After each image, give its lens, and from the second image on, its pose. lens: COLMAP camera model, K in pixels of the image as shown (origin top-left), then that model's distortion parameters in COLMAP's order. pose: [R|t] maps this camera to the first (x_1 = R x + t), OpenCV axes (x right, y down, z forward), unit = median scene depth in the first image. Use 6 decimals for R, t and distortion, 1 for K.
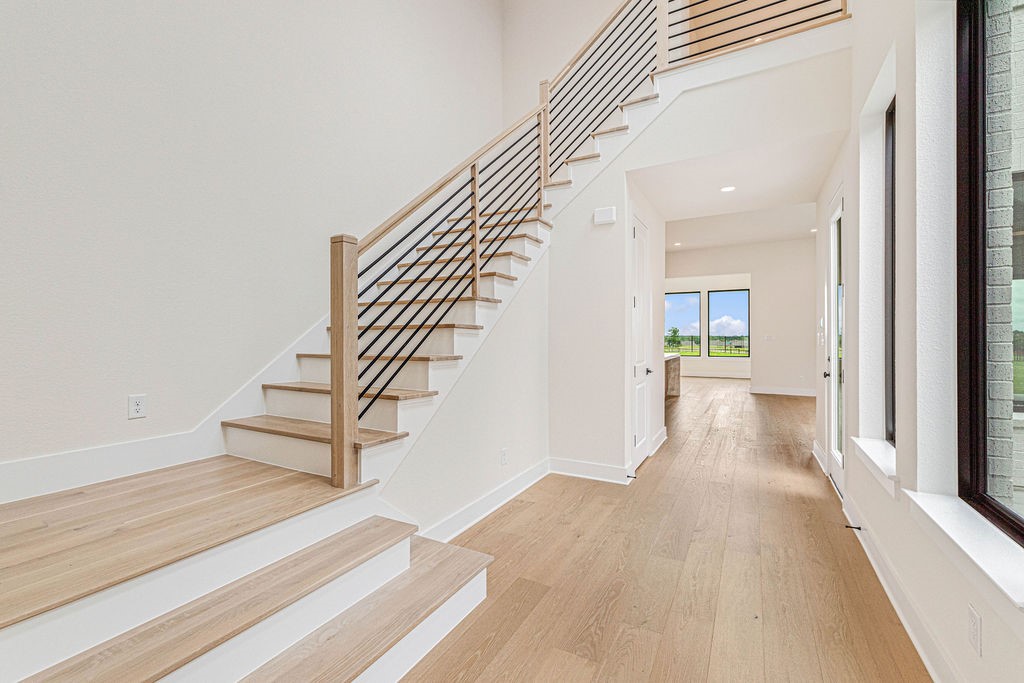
lens RADIAL K [[441.5, 0, 511.1], [0, 441.5, 341.9], [0, 0, 1]] dist [-0.006432, 0.000833]
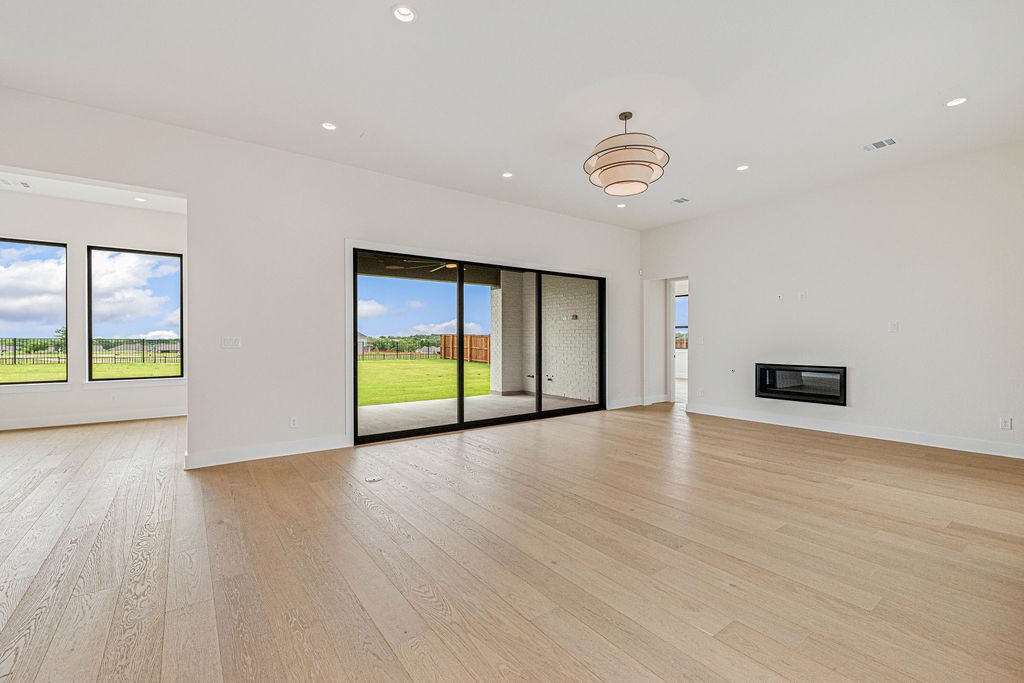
lens RADIAL K [[441.5, 0, 513.7], [0, 441.5, 338.8], [0, 0, 1]] dist [-0.006432, 0.000833]
pose [[0.403190, -0.001019, 0.915116, 0.261951], [0.003280, 0.999995, -0.000332, -0.012950], [-0.915110, 0.003135, 0.403191, 0.502507]]
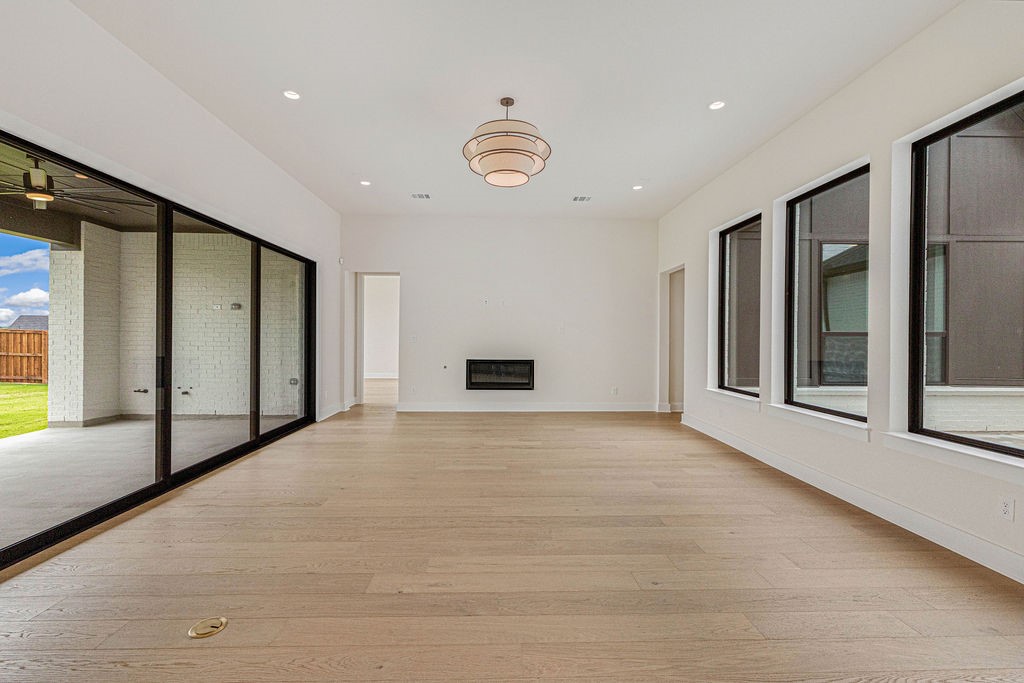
lens RADIAL K [[441.5, 0, 512.7], [0, 441.5, 341.4], [0, 0, 1]] dist [-0.006432, 0.000833]
pose [[-0.527262, -0.012291, 0.849614, 0.357835], [-0.007762, 0.999923, 0.009648, -0.013394], [-0.849667, -0.001508, -0.527317, 0.803666]]
